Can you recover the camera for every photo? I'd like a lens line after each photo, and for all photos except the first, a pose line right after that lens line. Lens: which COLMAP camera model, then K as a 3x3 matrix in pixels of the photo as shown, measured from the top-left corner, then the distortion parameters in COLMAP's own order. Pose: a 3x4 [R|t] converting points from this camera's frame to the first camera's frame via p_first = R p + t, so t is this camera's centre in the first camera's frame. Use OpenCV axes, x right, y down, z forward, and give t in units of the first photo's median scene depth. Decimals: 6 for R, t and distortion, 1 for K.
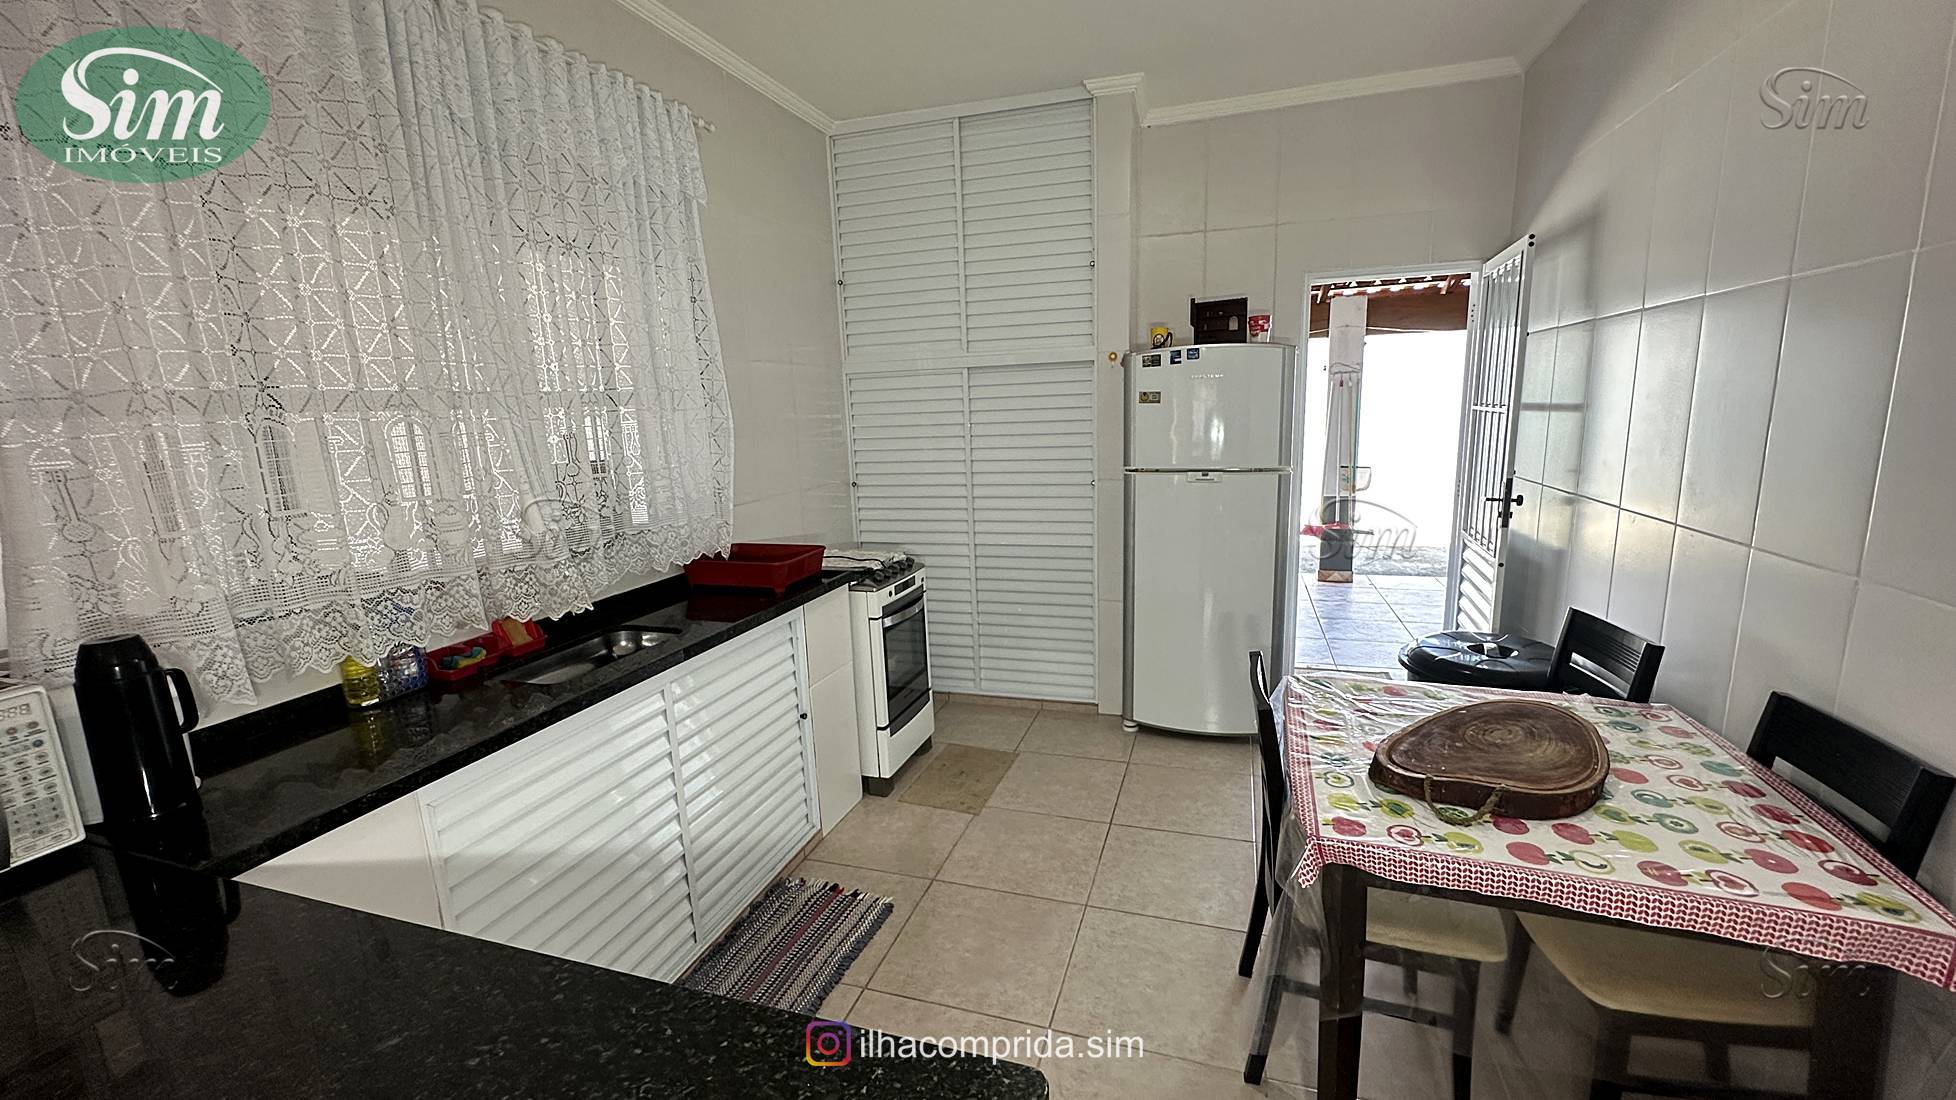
lens RADIAL K [[778.4, 0, 976.6], [0, 778.4, 545.3], [0, 0, 1]] dist [-0.005075, 0.000811]
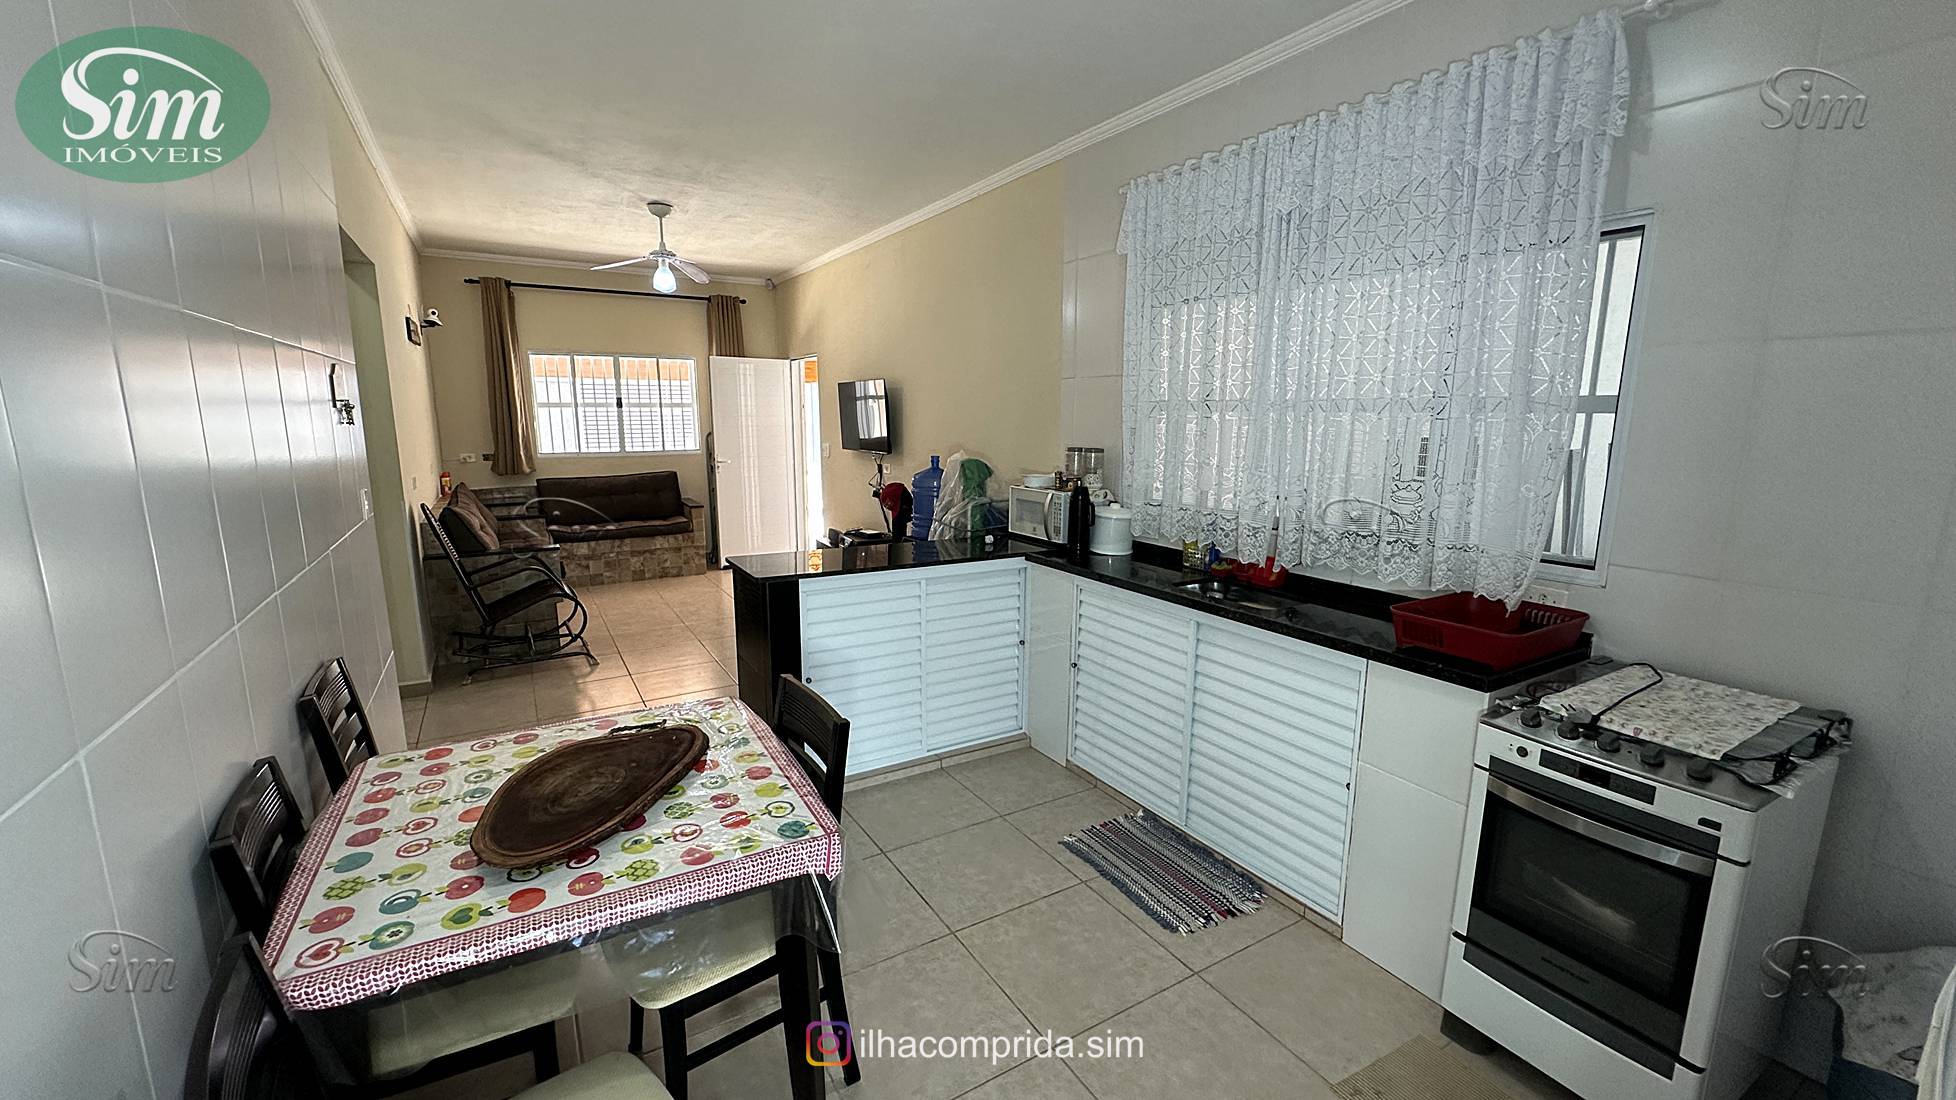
lens RADIAL K [[778.4, 0, 978.1], [0, 778.4, 552.9], [0, 0, 1]] dist [-0.005075, 0.000811]
pose [[-0.645764, 0.167255, -0.744993, 1.040448], [-0.117380, 0.942368, 0.313313, -0.392911], [0.754461, 0.289774, -0.588914, 1.861167]]
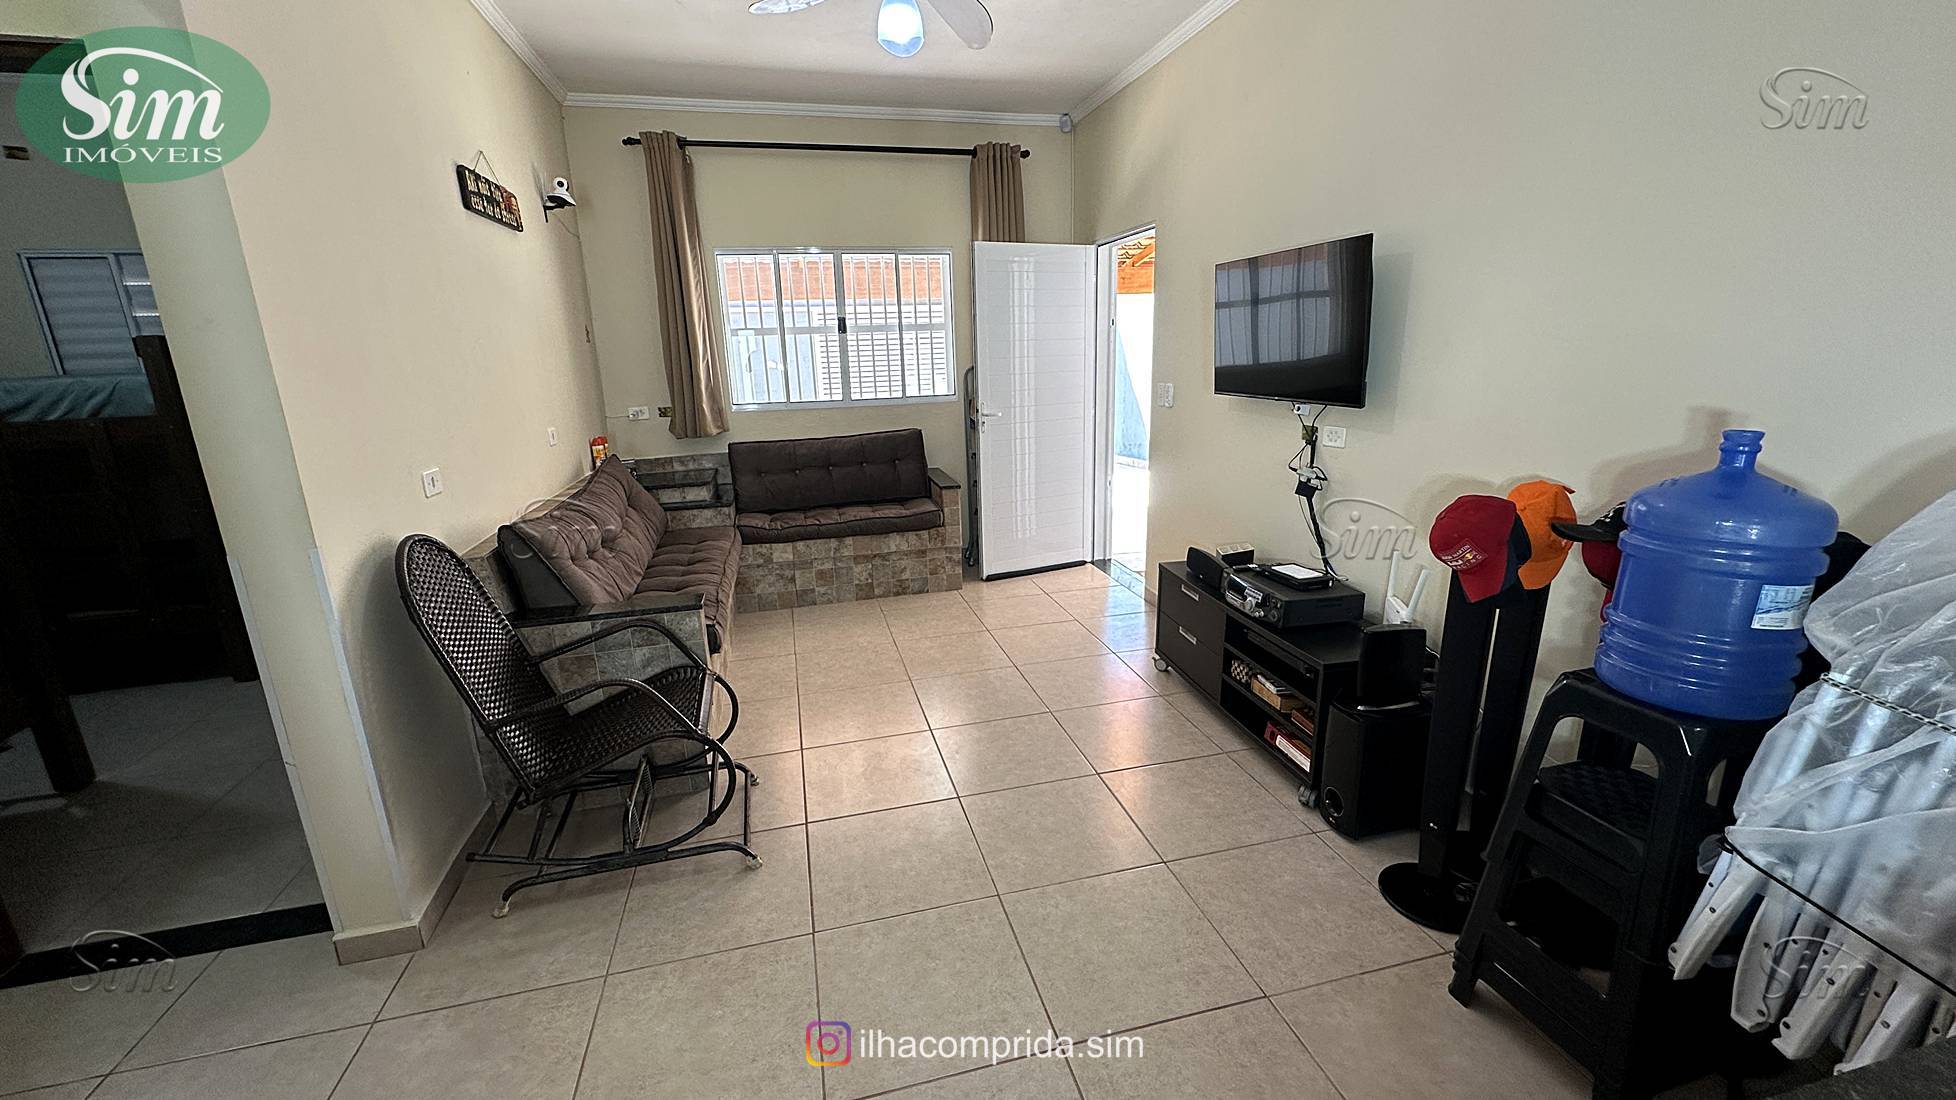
lens RADIAL K [[778.4, 0, 984.0], [0, 778.4, 552.7], [0, 0, 1]] dist [-0.005075, 0.000811]
pose [[-0.835873, 0.194925, -0.513147, 0.835890], [-0.041909, 0.909436, 0.413726, -0.309862], [0.547320, 0.367328, -0.752005, 1.500521]]
